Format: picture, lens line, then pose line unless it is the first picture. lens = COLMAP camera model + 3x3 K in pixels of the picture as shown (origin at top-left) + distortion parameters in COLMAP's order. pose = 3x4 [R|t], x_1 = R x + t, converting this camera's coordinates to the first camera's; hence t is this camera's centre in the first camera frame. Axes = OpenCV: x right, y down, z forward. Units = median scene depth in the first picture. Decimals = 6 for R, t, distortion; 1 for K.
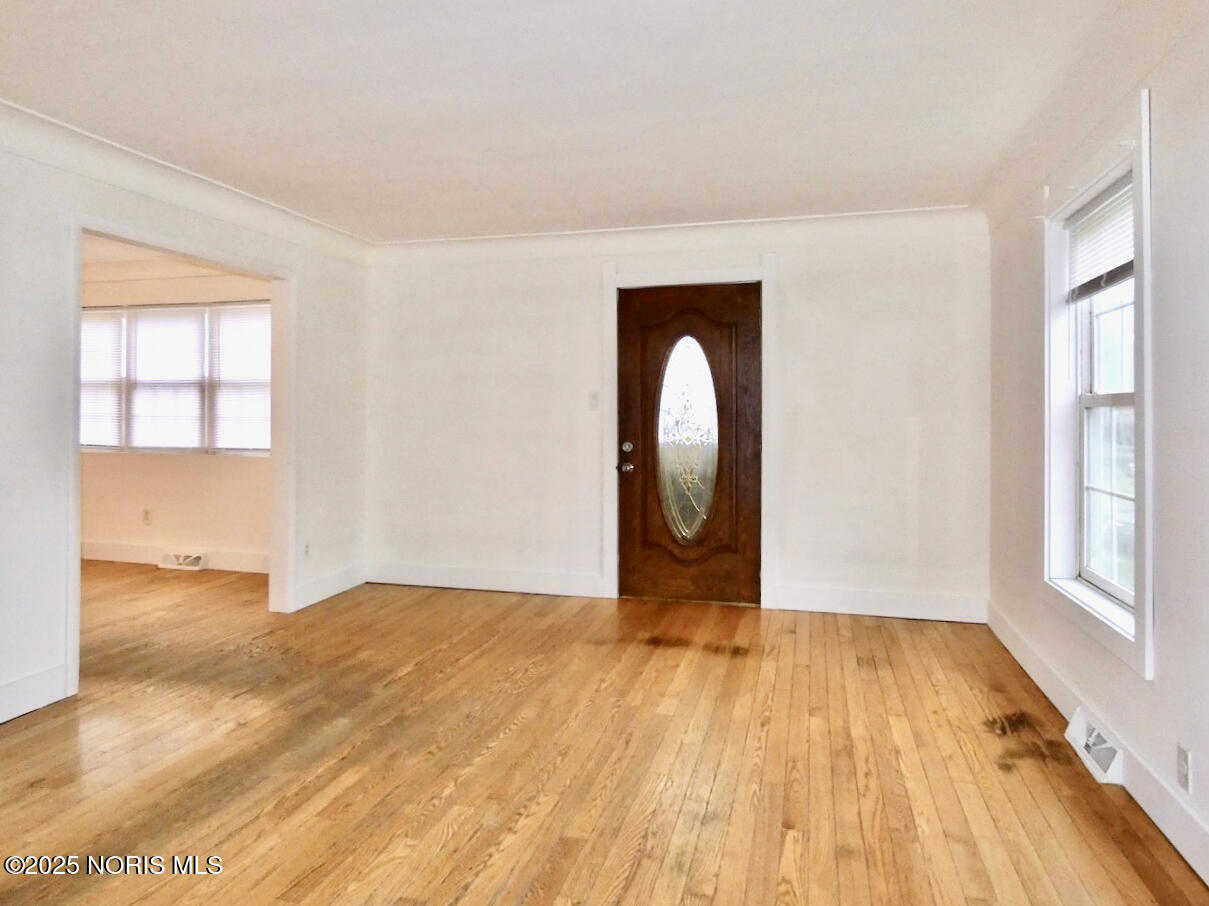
lens RADIAL K [[723.3, 0, 586.8], [0, 723.3, 416.8], [0, 0, 1]] dist [-0.006835, 0.003077]
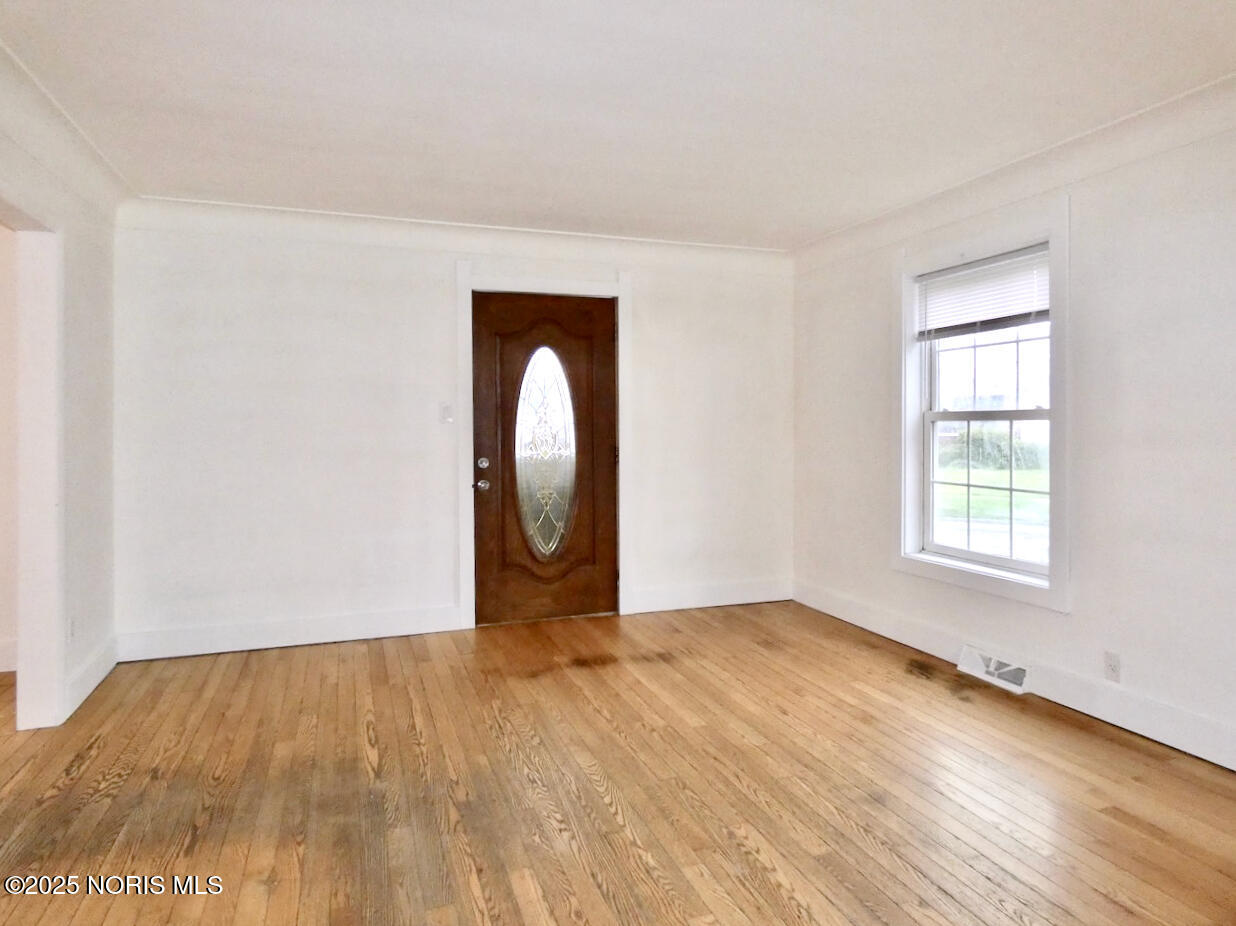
lens RADIAL K [[739.5, 0, 599.9], [0, 739.5, 426.0], [0, 0, 1]] dist [-0.006835, 0.003077]
pose [[0.829078, -0.007149, 0.559087, -0.502697], [0.007091, 0.999972, 0.002272, -0.009779], [-0.559087, 0.002081, 0.829106, 0.191034]]
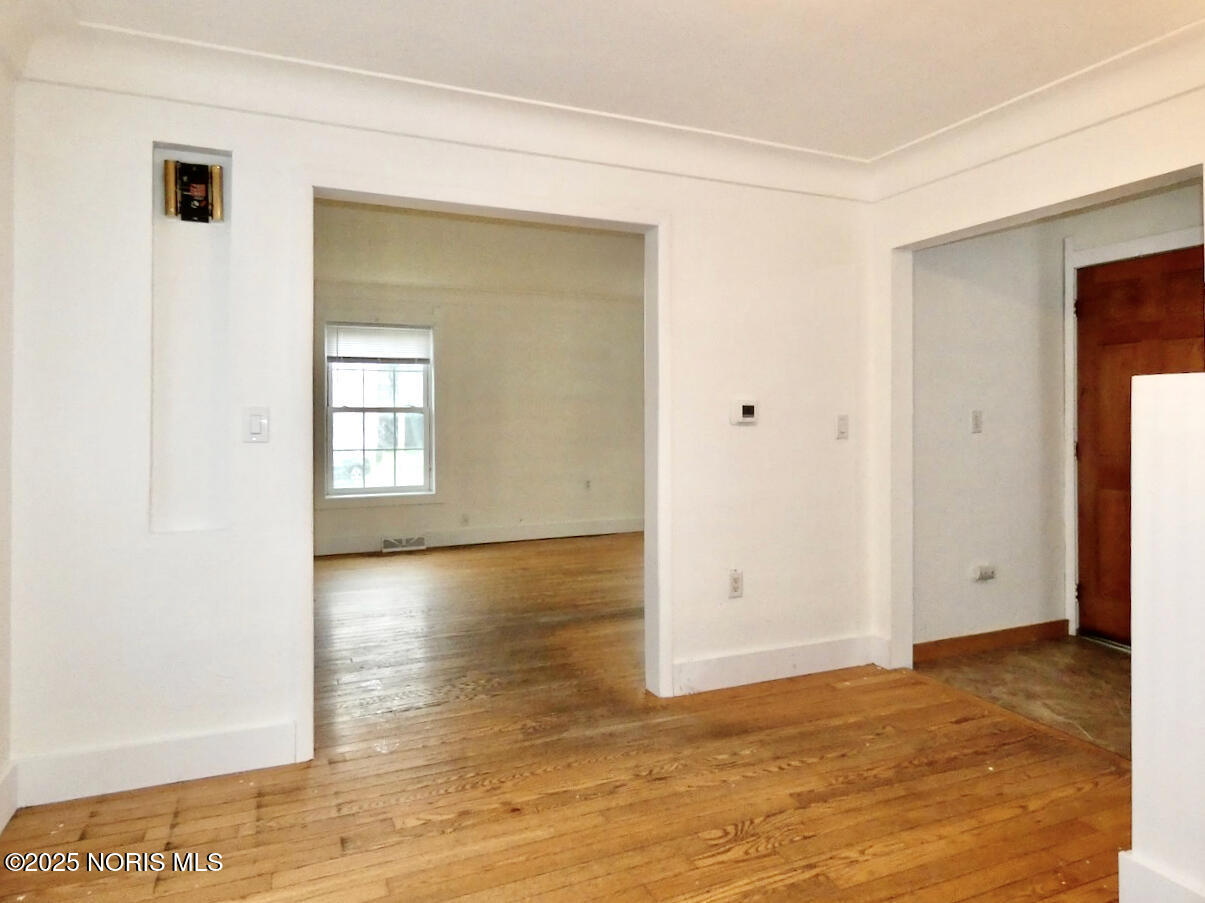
lens RADIAL K [[739.7, 0, 622.5], [0, 739.7, 419.7], [0, 0, 1]] dist [-0.023339, 0.001754]
pose [[-0.626202, -0.001732, 0.779659, -1.344792], [0.000941, 0.999995, 0.002978, 0.001594], [-0.779660, 0.002598, -0.626197, 1.491950]]
